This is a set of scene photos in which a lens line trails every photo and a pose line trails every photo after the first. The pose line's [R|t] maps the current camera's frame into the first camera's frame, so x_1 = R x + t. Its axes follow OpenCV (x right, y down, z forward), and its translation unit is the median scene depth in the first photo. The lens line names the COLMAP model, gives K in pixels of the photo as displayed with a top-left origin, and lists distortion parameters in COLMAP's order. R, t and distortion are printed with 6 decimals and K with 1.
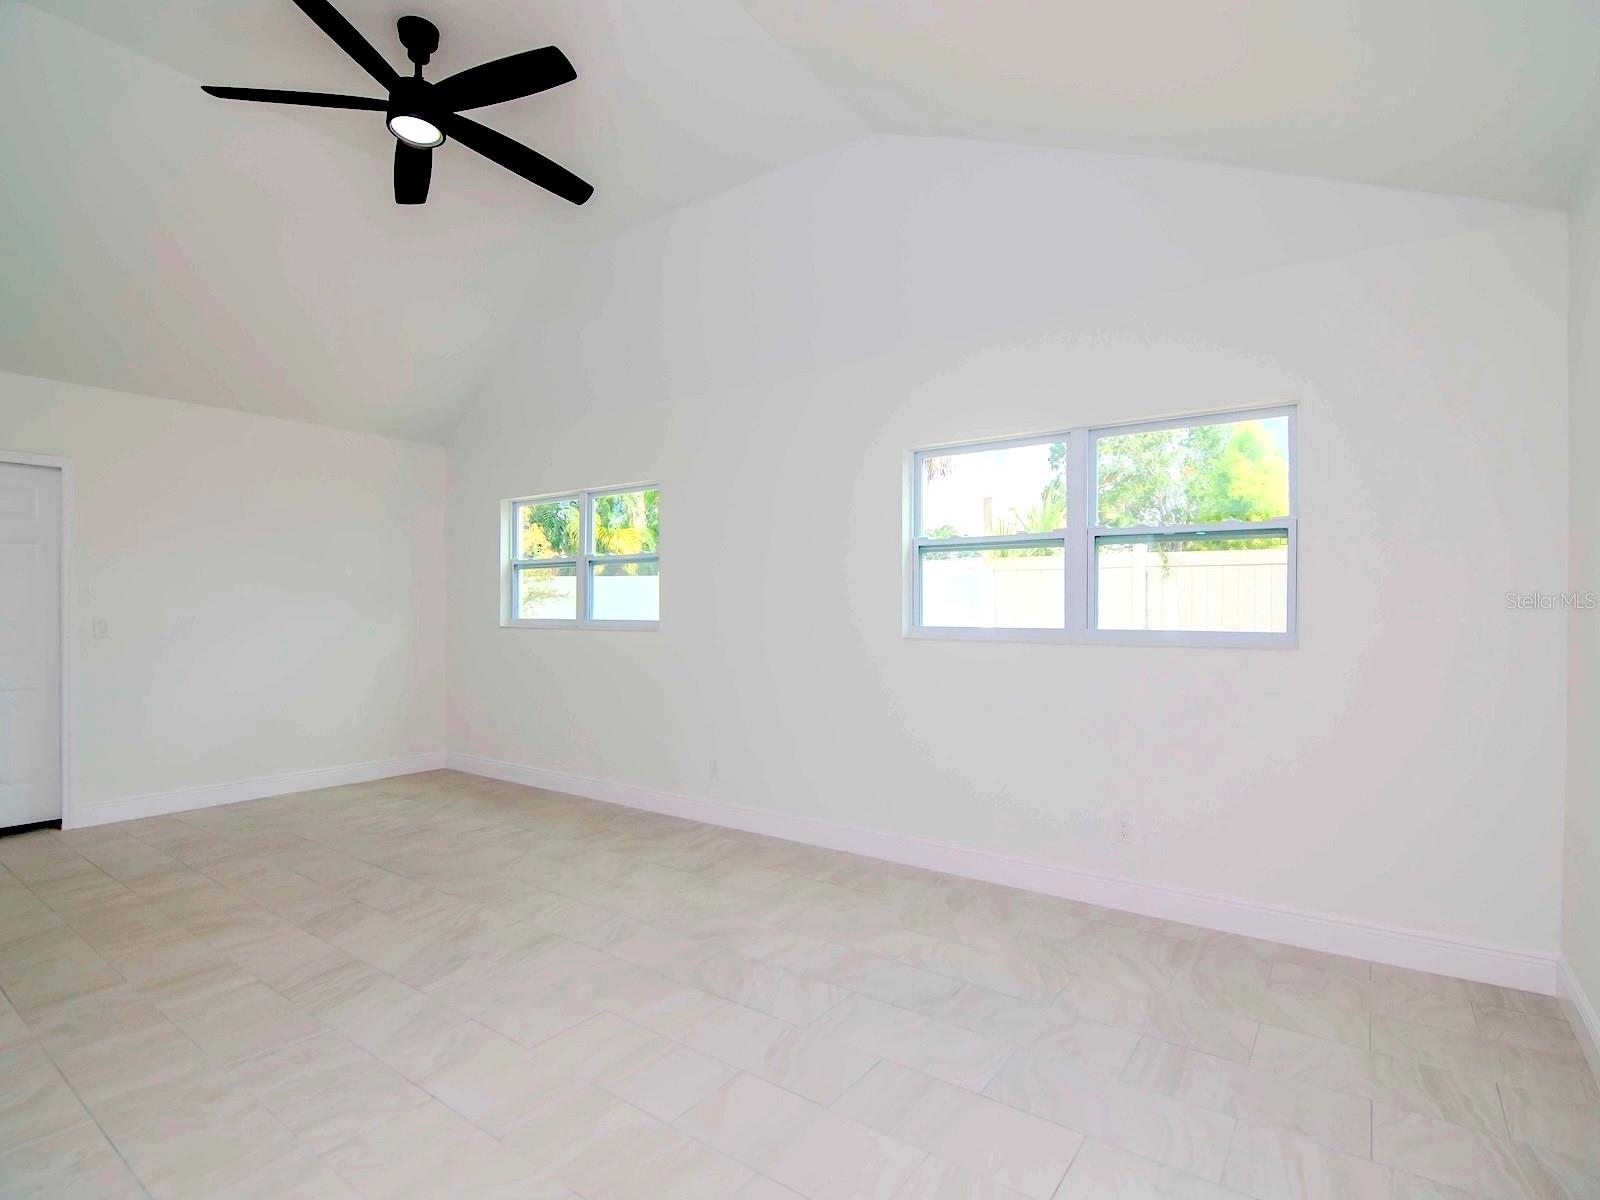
lens RADIAL K [[784.9, 0, 805.7], [0, 784.9, 617.1], [0, 0, 1]] dist [0.000975, -0.011682]
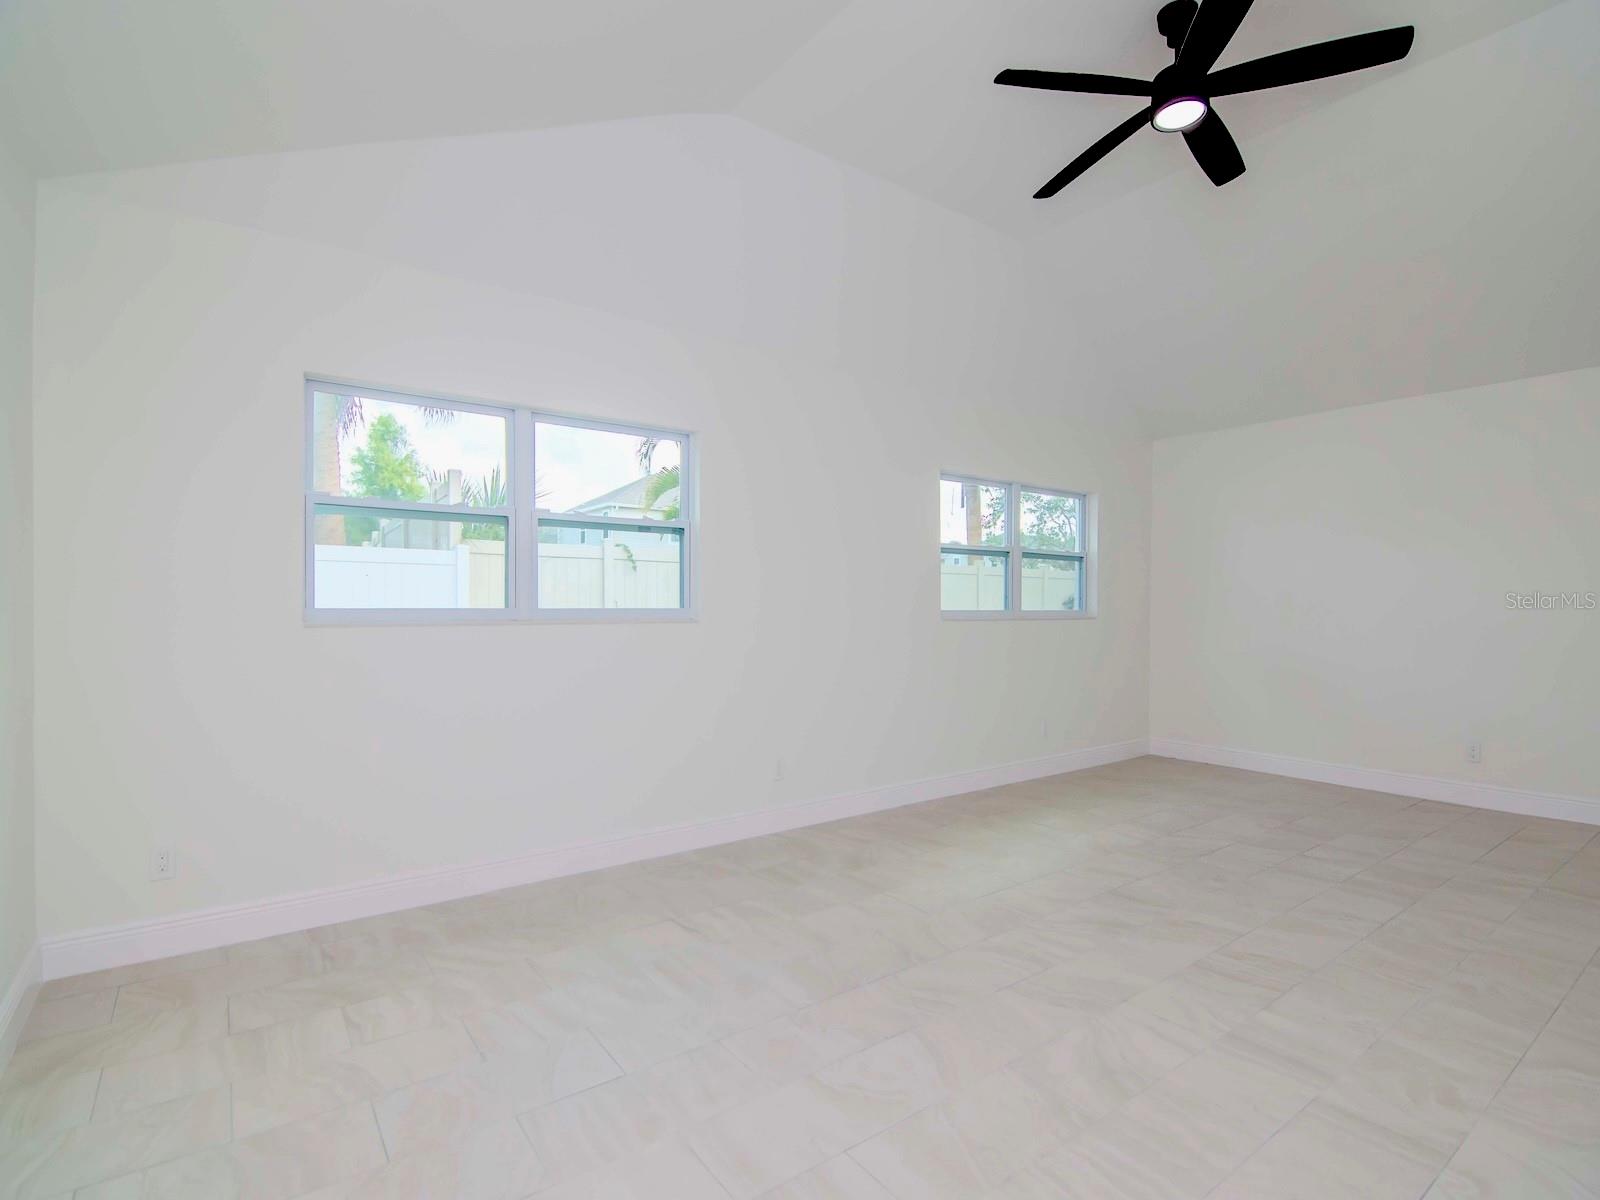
lens RADIAL K [[784.9, 0, 805.7], [0, 784.9, 617.1], [0, 0, 1]] dist [0.000975, -0.011682]
pose [[0.288770, -0.027072, 0.957016, -0.546710], [-0.006041, 0.999529, 0.030098, -0.006556], [-0.957380, -0.014472, 0.288470, 0.399243]]
